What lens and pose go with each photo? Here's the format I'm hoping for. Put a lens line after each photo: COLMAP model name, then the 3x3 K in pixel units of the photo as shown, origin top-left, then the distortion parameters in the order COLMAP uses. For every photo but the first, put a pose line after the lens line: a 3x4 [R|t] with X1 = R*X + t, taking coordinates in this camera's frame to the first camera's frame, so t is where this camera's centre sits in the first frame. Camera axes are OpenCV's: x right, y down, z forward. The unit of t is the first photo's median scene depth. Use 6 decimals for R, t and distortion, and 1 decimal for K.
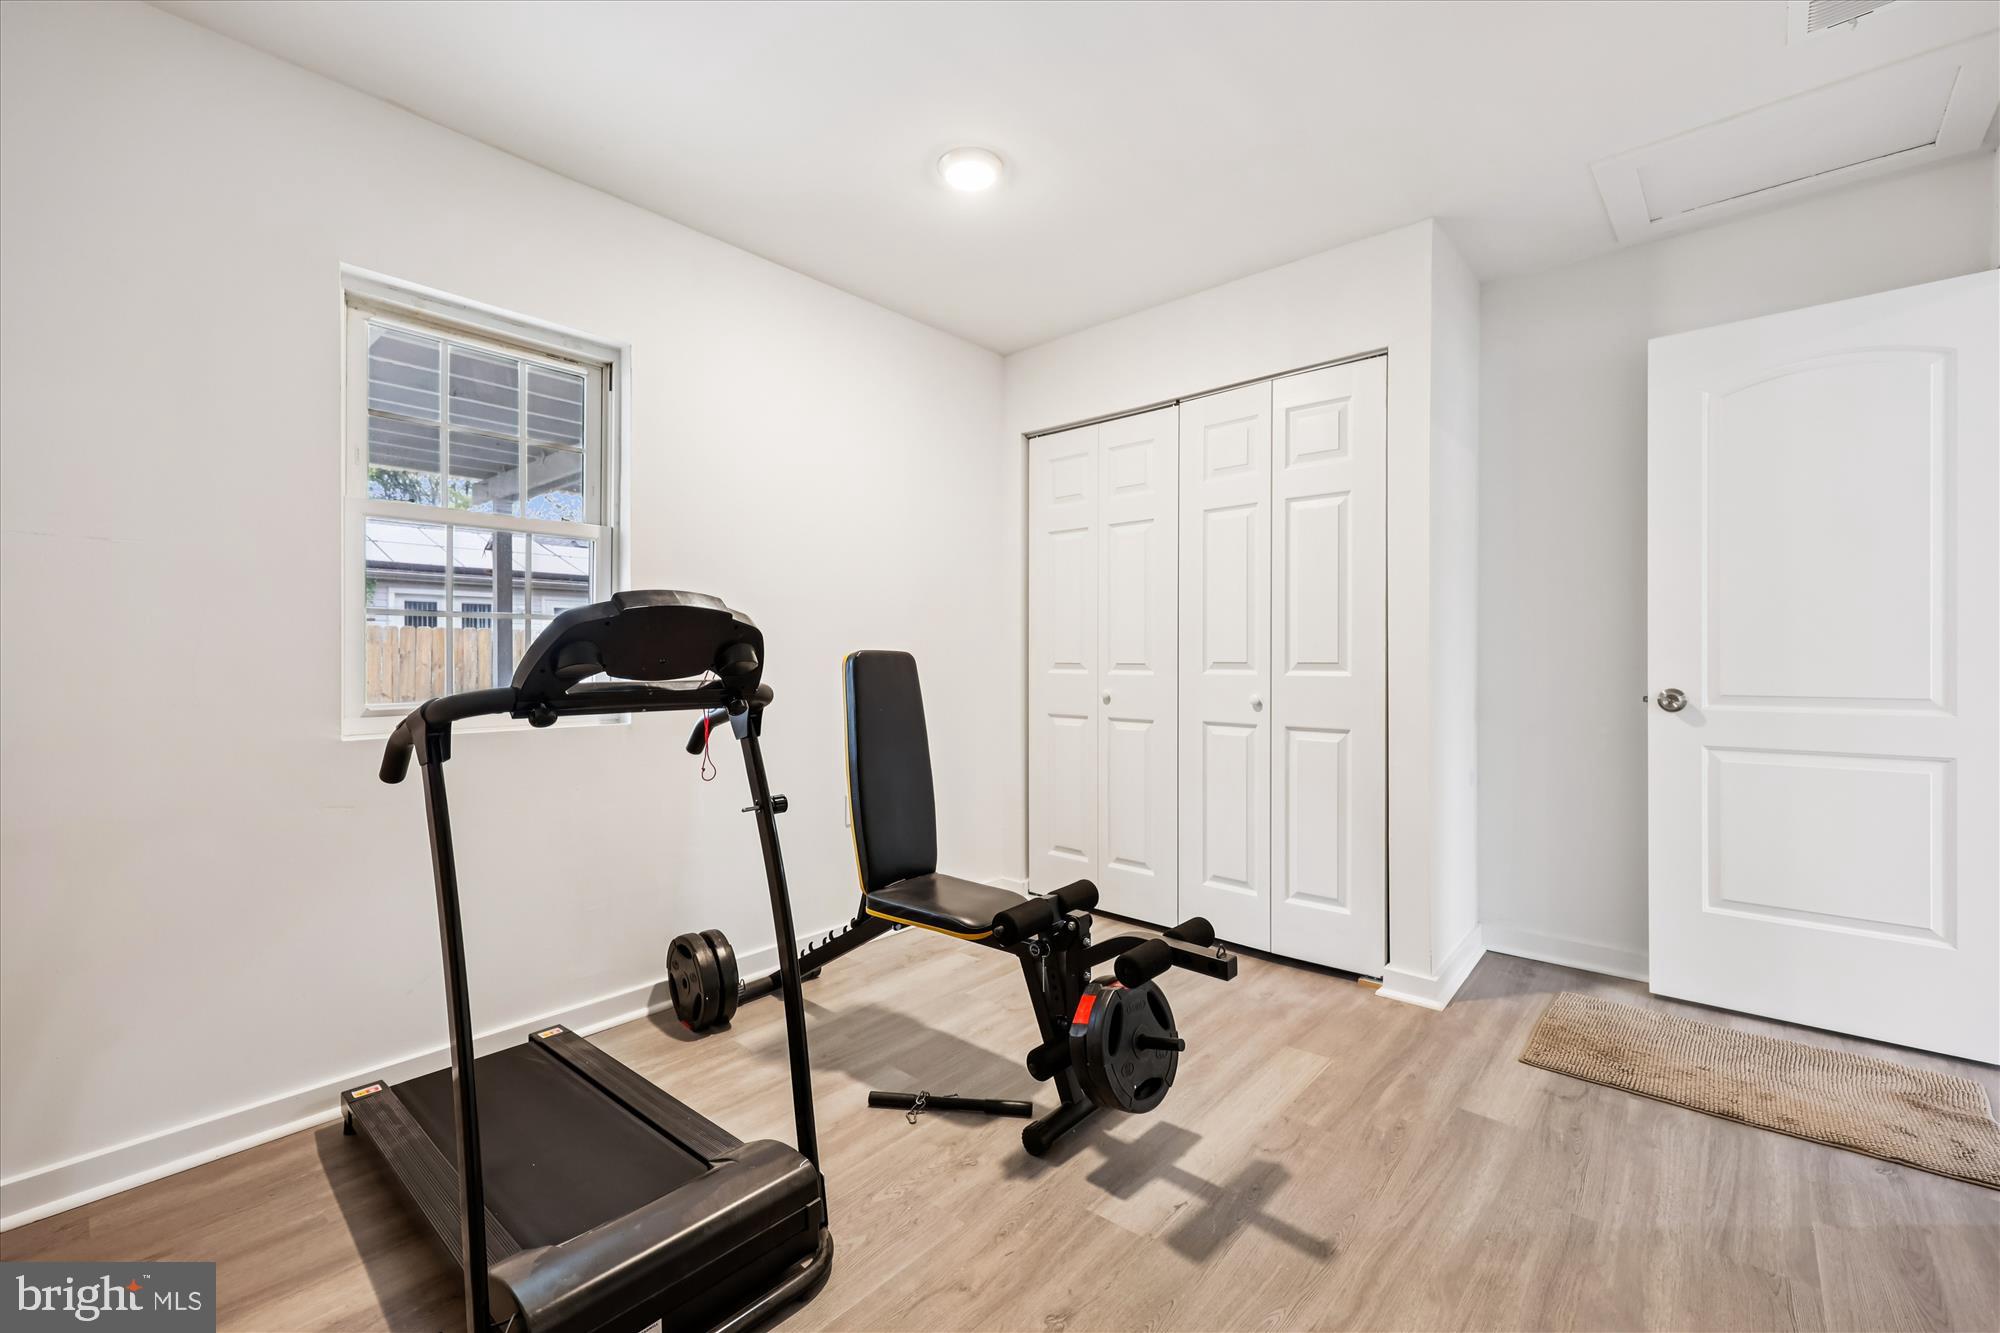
lens RADIAL K [[824.8, 0, 1008.8], [0, 824.8, 658.7], [0, 0, 1]] dist [0.004331, 0.000704]
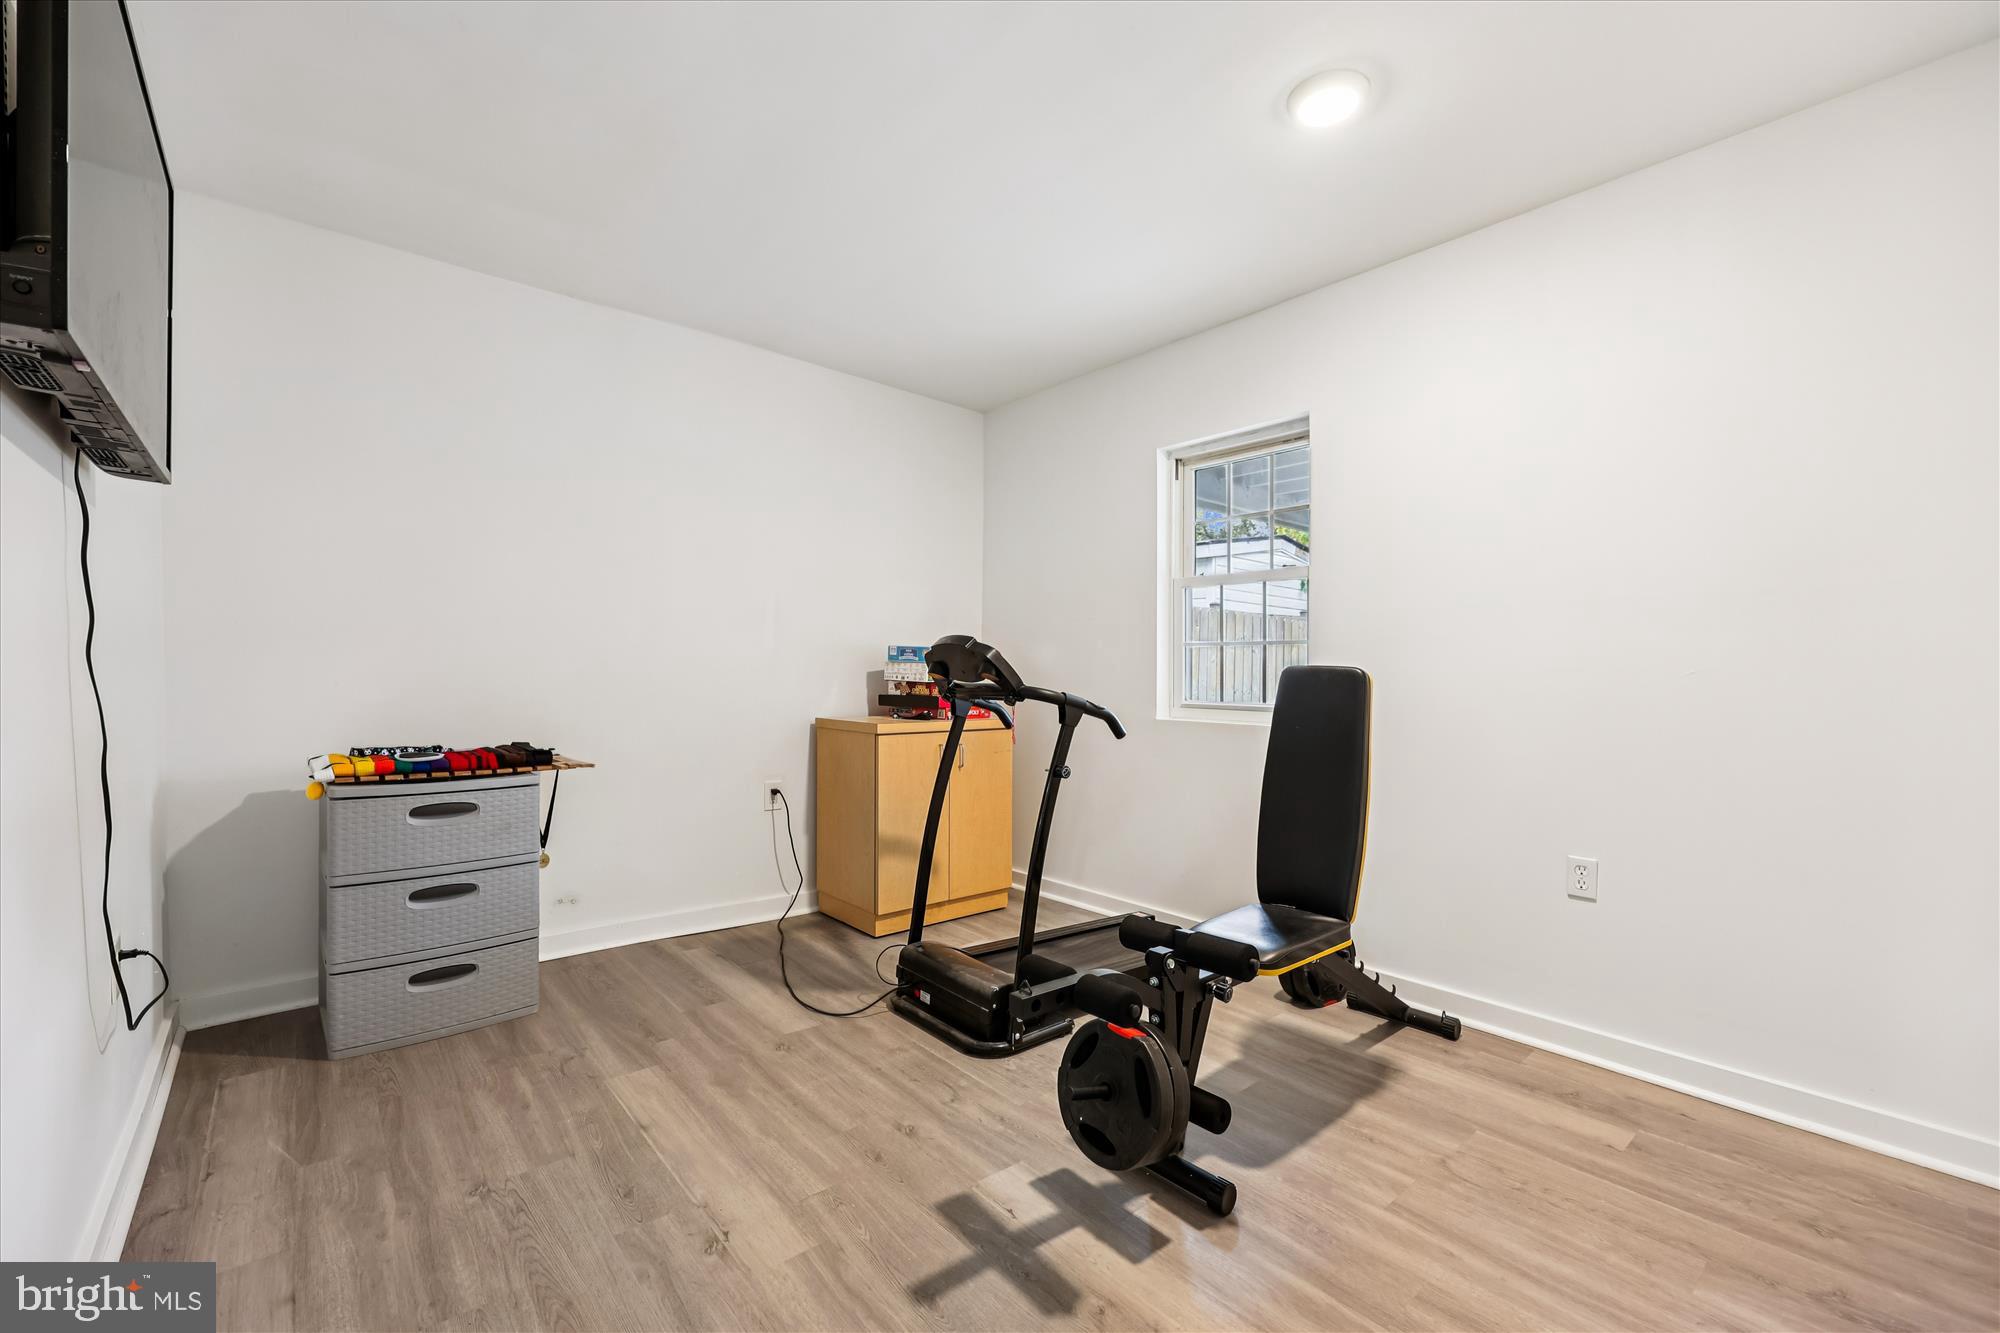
lens RADIAL K [[824.8, 0, 1006.8], [0, 824.8, 671.6], [0, 0, 1]] dist [0.004331, 0.000704]
pose [[-0.138725, 0.000613, -0.990331, 1.141109], [-0.006232, 0.999979, 0.001492, -0.002149], [0.990311, 0.006378, -0.138718, 1.067164]]
